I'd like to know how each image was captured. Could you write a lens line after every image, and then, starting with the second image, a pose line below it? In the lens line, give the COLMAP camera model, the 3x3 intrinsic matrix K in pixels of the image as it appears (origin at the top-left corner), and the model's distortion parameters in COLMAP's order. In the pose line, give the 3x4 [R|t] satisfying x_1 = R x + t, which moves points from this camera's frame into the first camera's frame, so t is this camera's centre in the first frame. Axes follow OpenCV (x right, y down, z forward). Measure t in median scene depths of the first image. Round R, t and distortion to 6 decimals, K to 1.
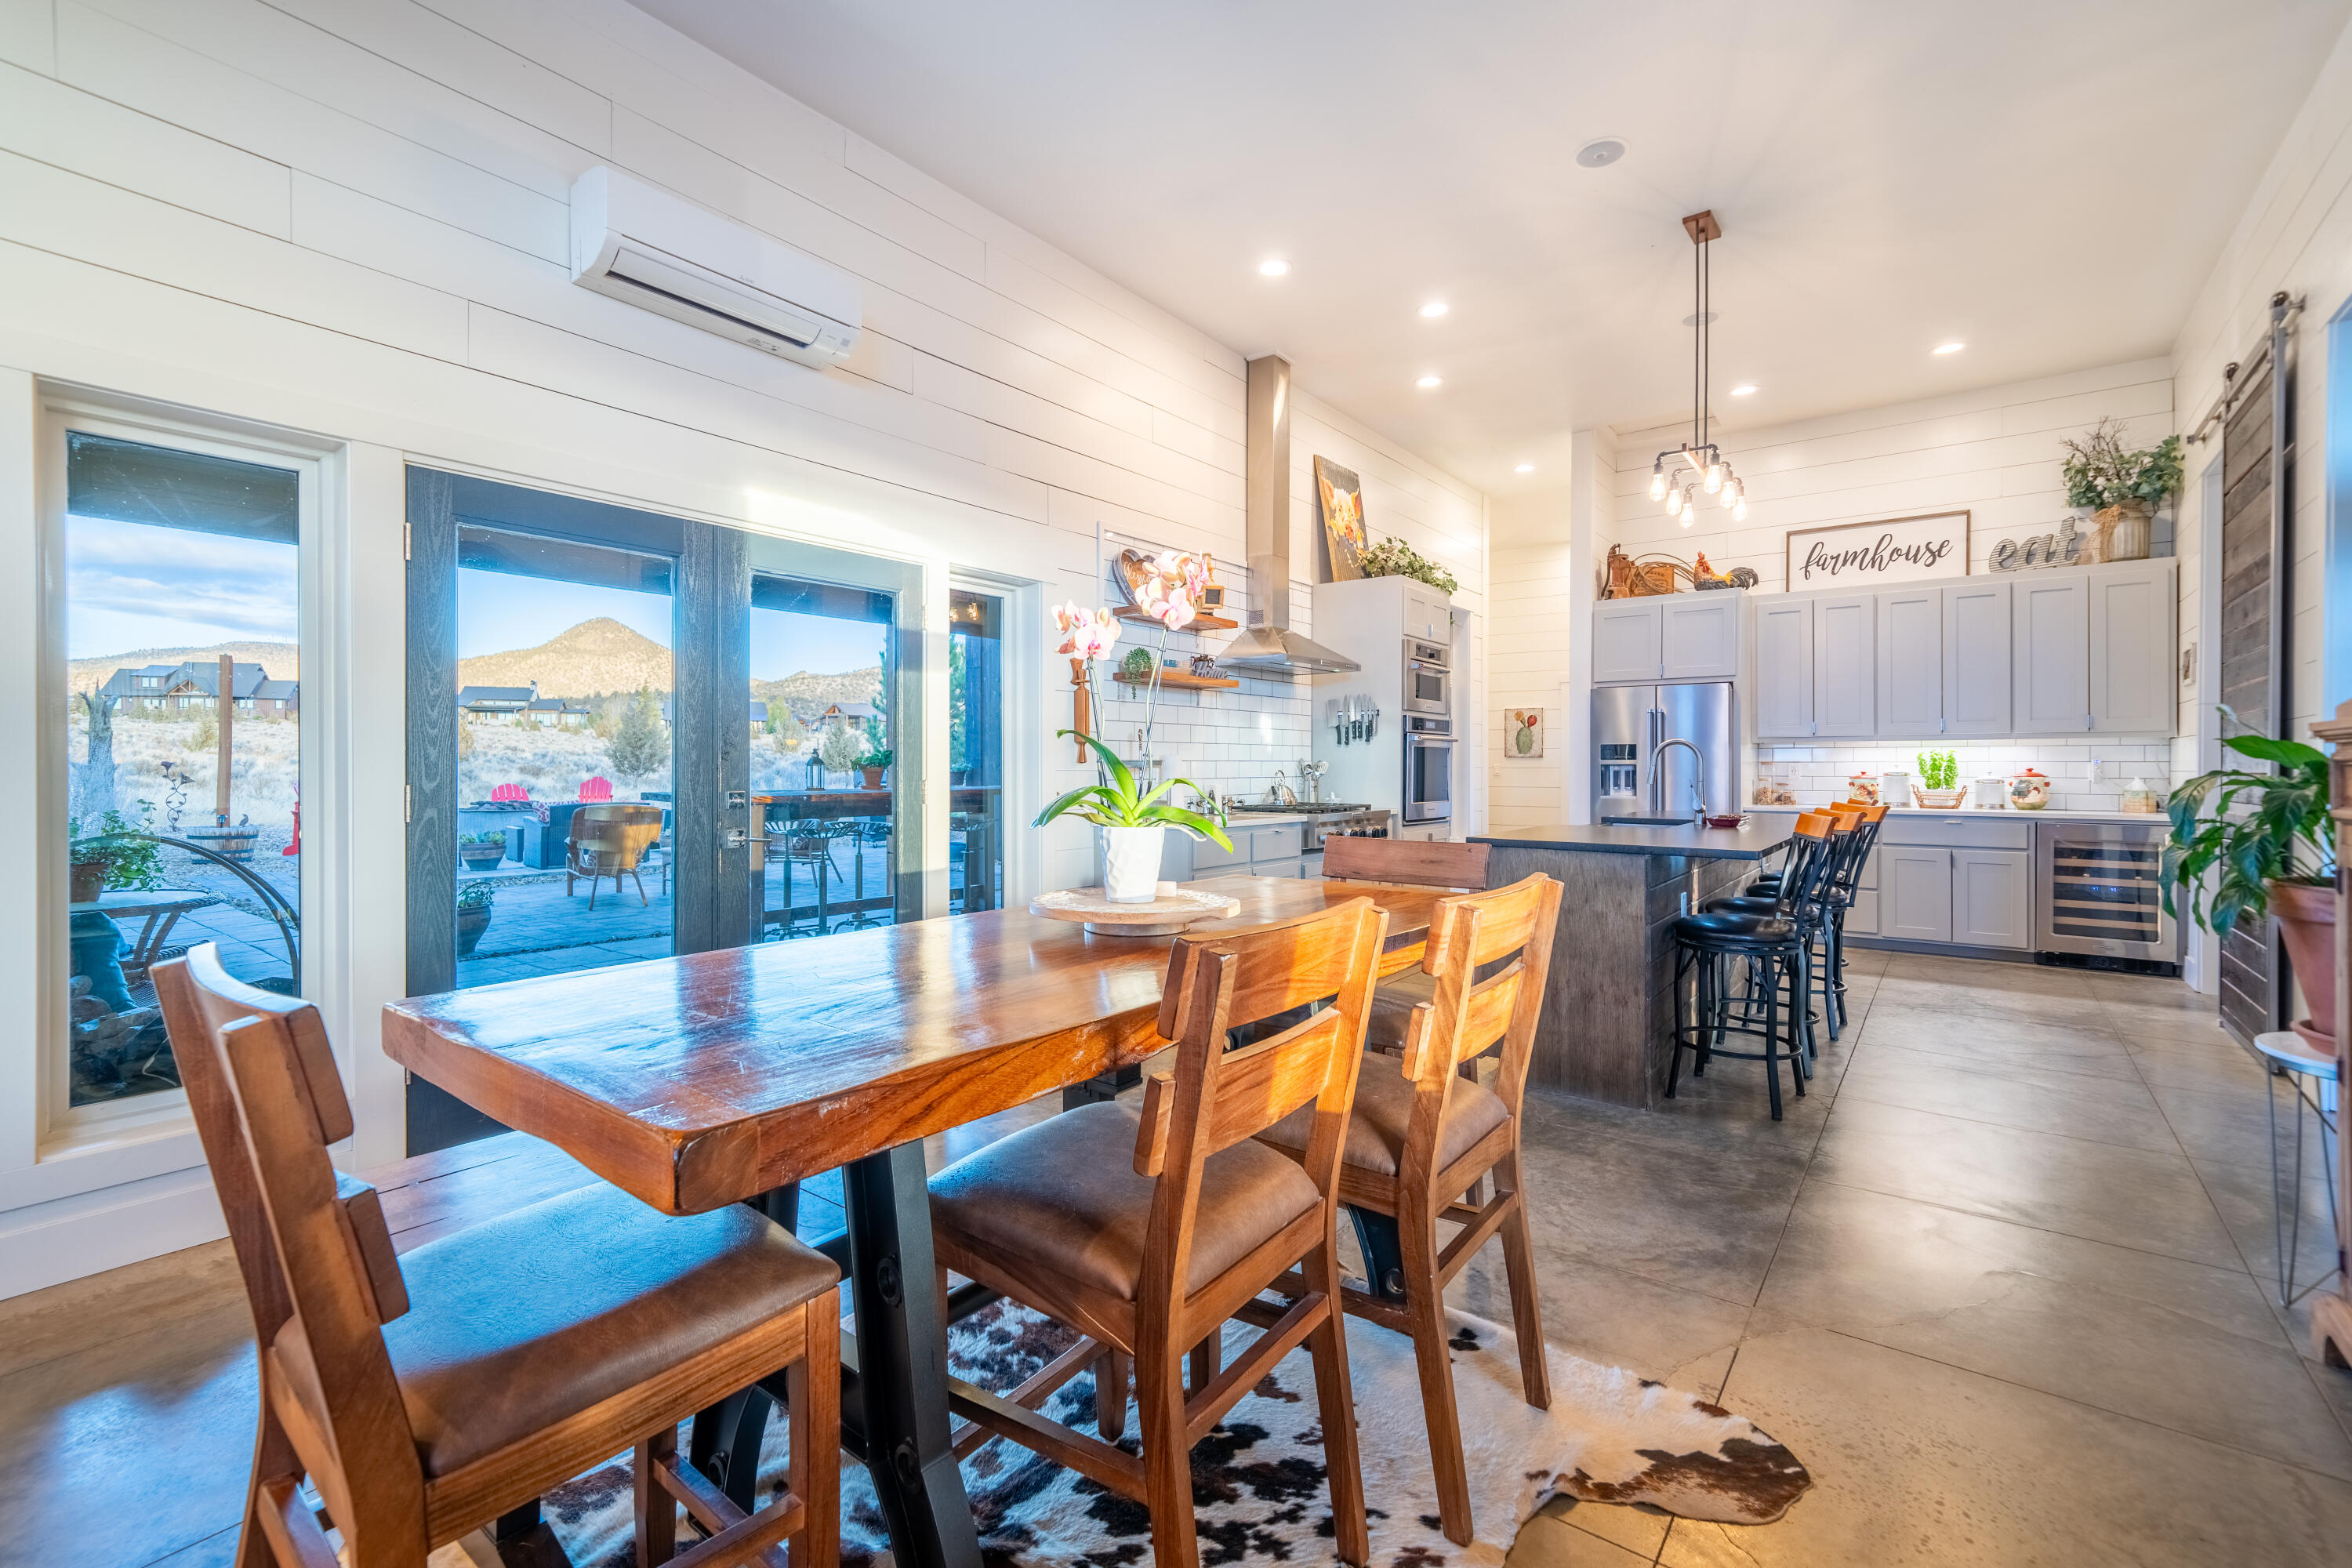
lens RADIAL K [[1055.8, 0, 1203.4], [0, 1055.8, 768.7], [0, 0, 1]] dist [0.007525, 0.001047]
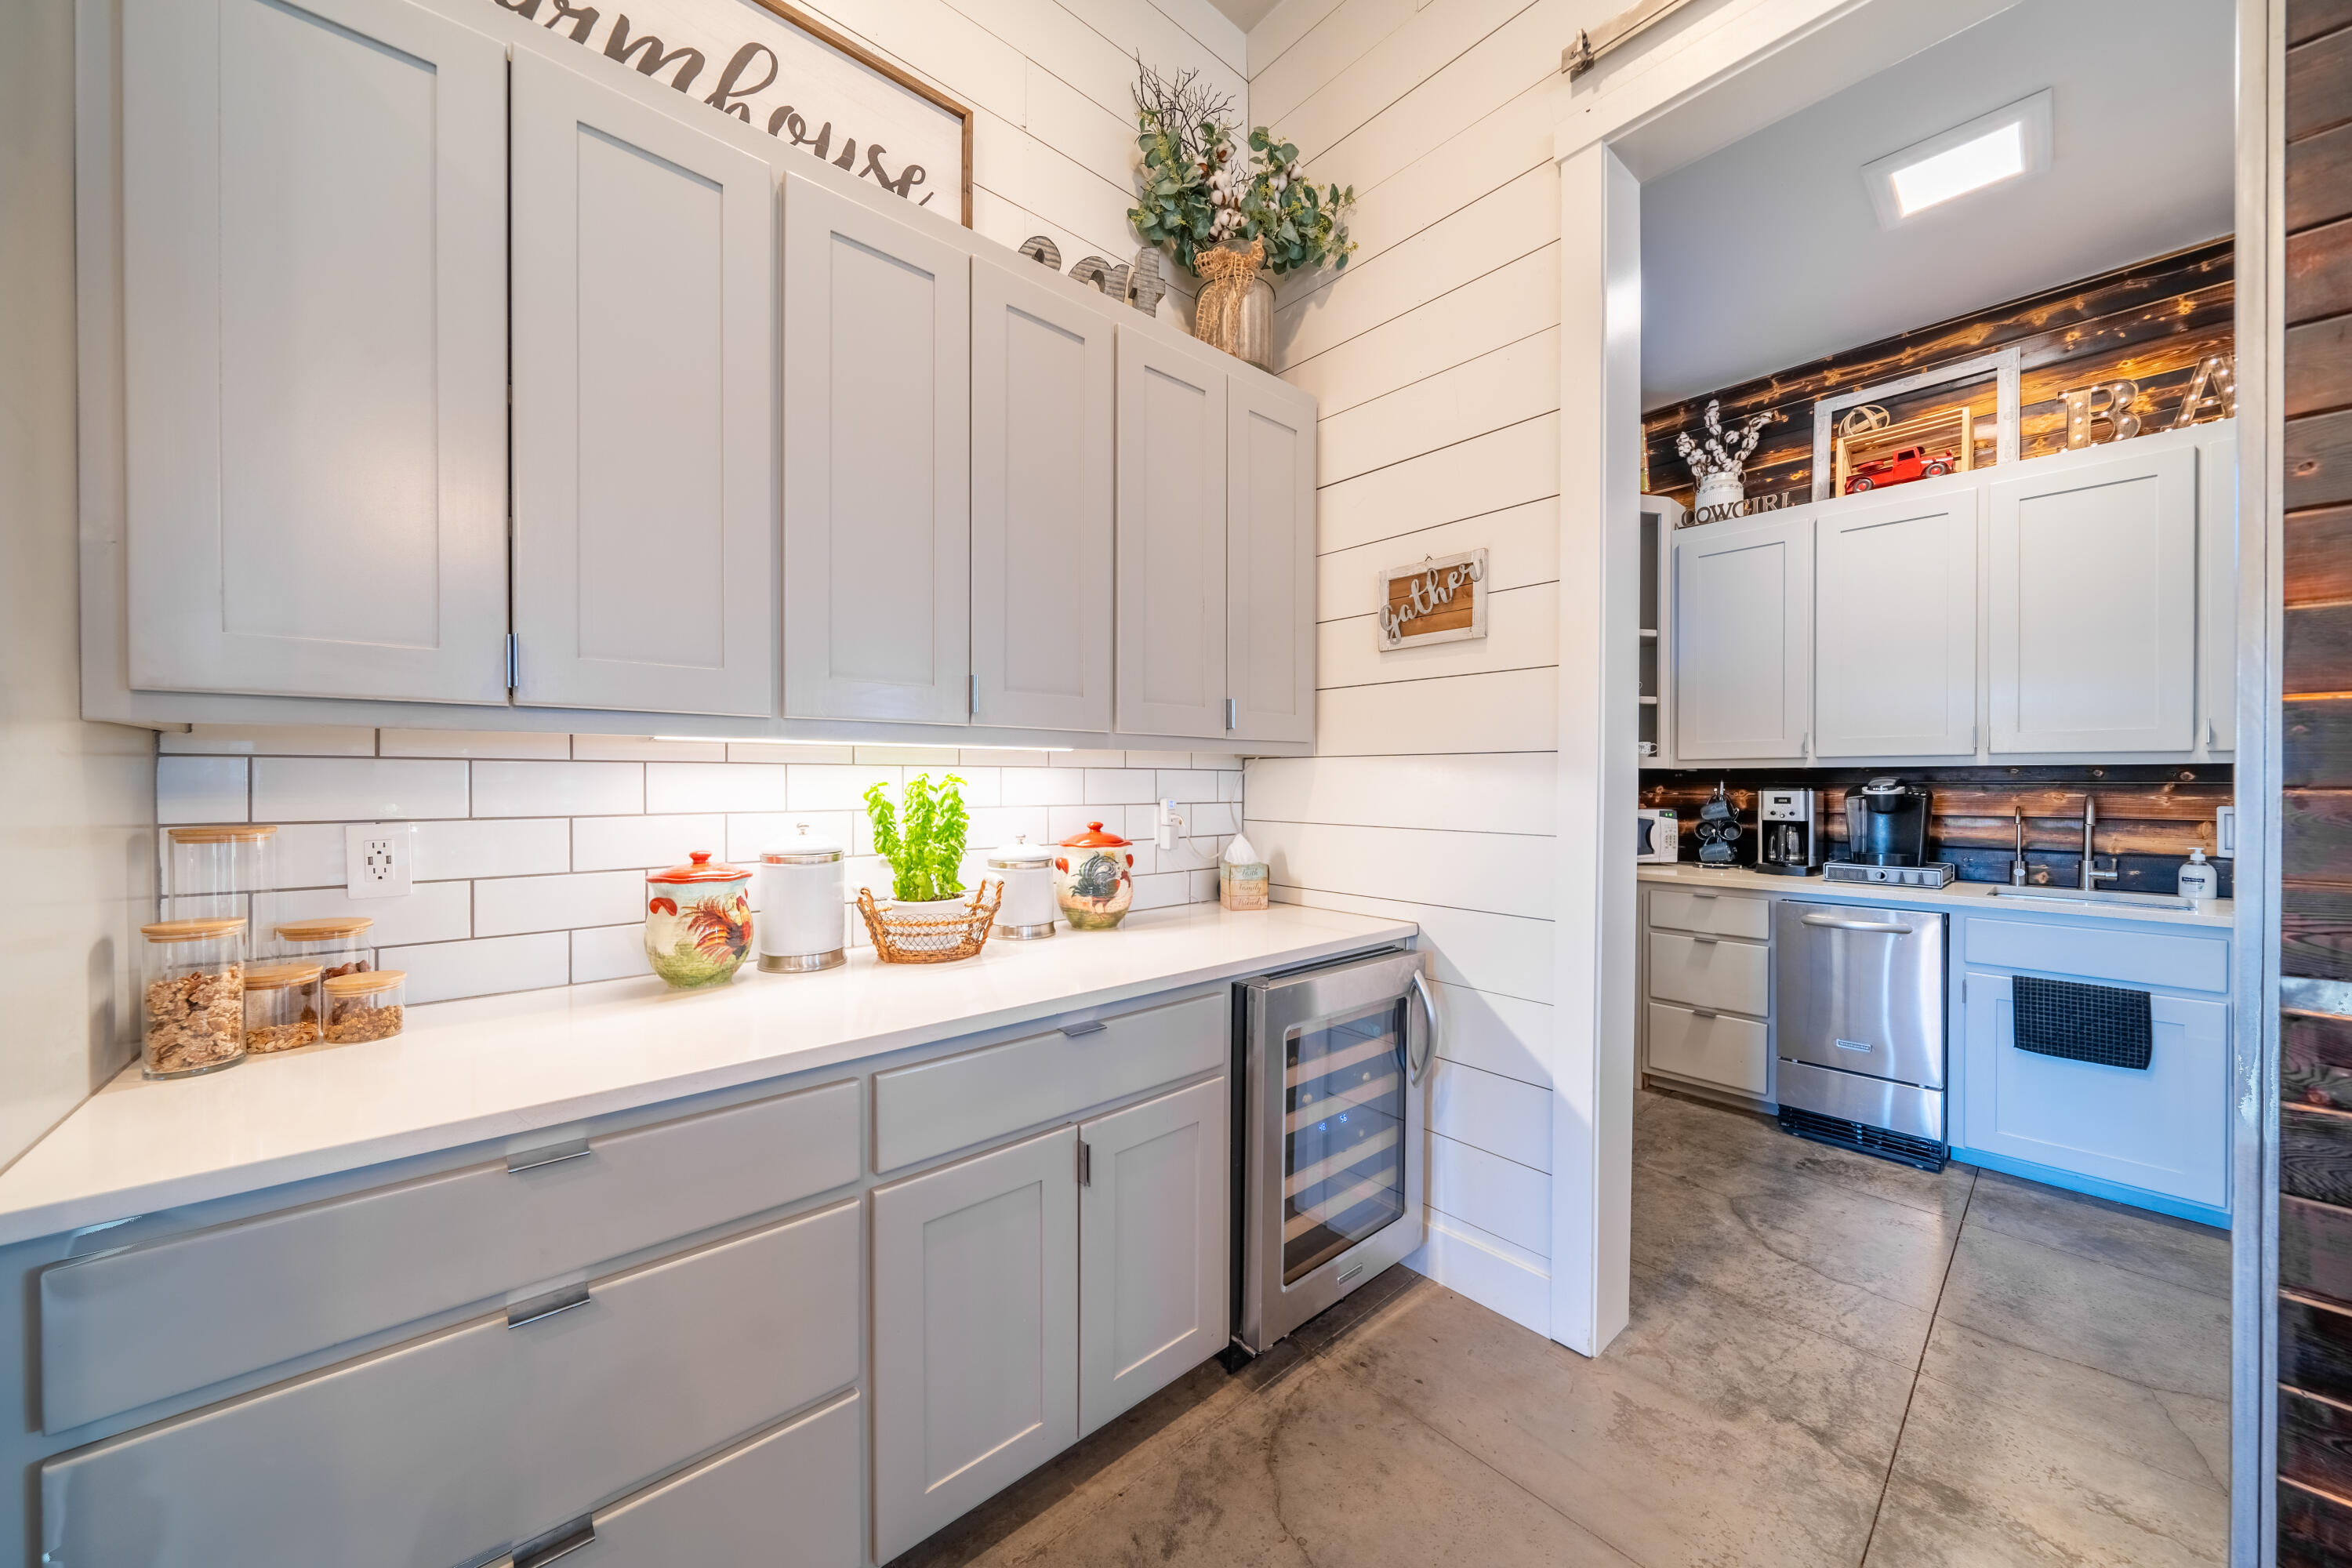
lens RADIAL K [[809.8, 0, 1183.7], [0, 809.8, 784.1], [0, 0, 1]] dist [-0.005252, 0.000011]
pose [[0.206104, -0.006966, 0.978505, 0.480419], [-0.004458, 0.999958, 0.008058, -0.017947], [-0.978520, -0.006023, 0.206064, 0.897526]]
